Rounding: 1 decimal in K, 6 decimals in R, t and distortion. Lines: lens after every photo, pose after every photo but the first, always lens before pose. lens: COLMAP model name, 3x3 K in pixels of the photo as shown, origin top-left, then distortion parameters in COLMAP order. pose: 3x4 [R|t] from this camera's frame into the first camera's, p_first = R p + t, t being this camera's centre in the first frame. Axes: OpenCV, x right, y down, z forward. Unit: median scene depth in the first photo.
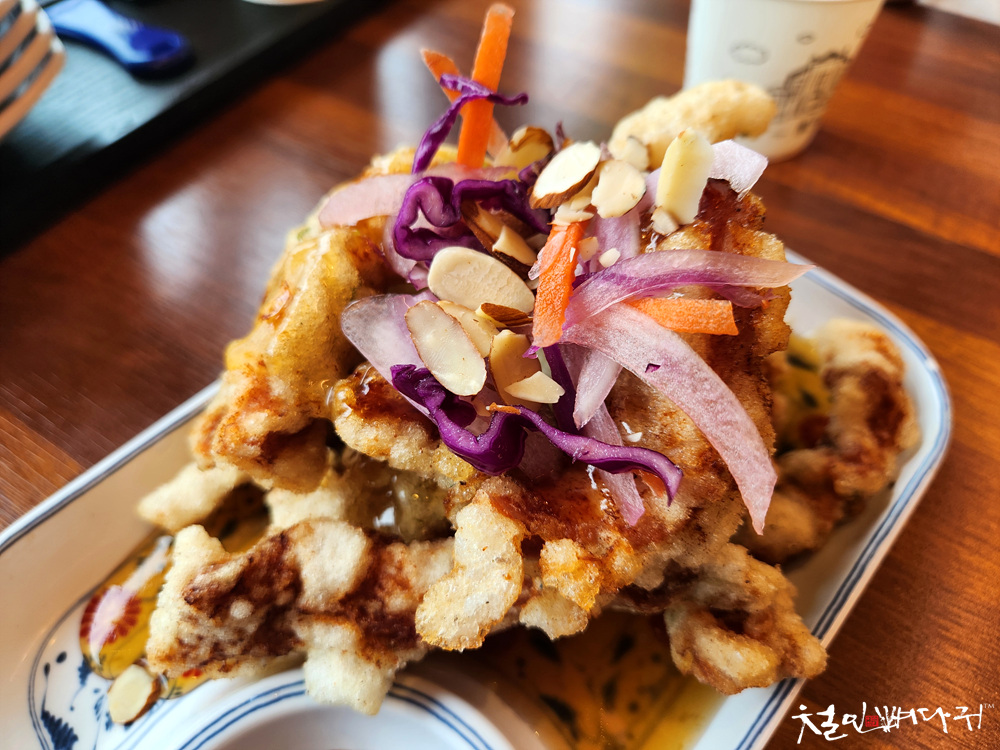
lens RADIAL K [[681.0, 0, 497.5], [0, 681.0, 364.9], [0, 0, 1]] dist [0.015689, -0.043243]
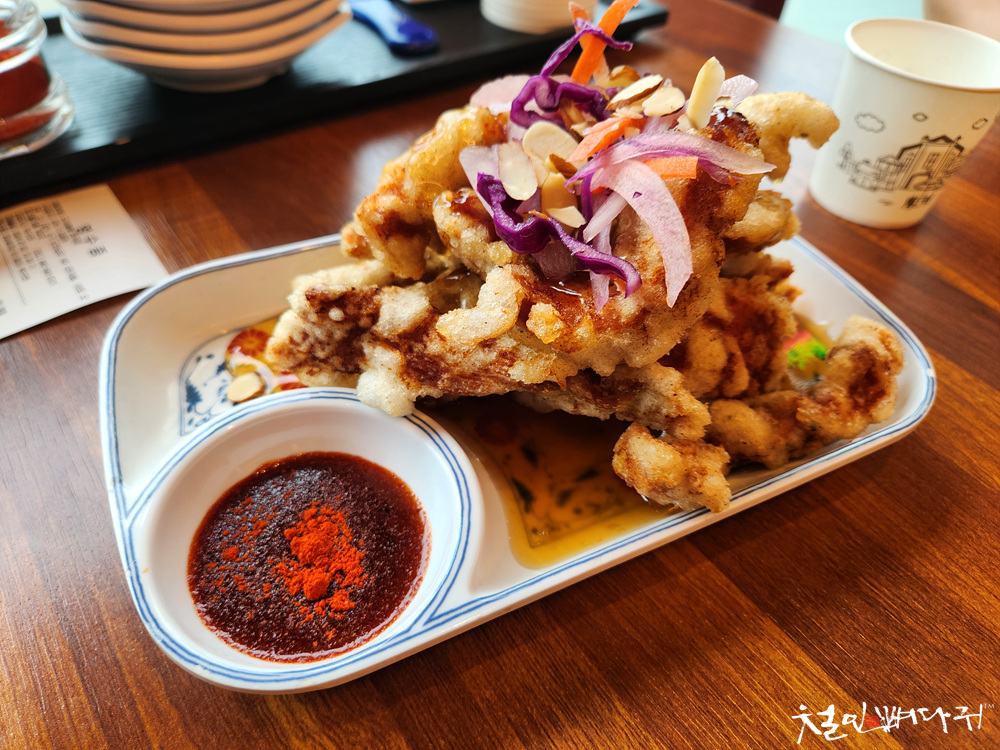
lens RADIAL K [[675.5, 0, 511.0], [0, 675.5, 370.2], [0, 0, 1]] dist [0.022951, -0.055248]
pose [[0.933301, 0.292867, -0.207792, 0.312981], [-0.315235, 0.945332, -0.083511, 0.463397], [0.171975, 0.143444, 0.974602, -0.346768]]
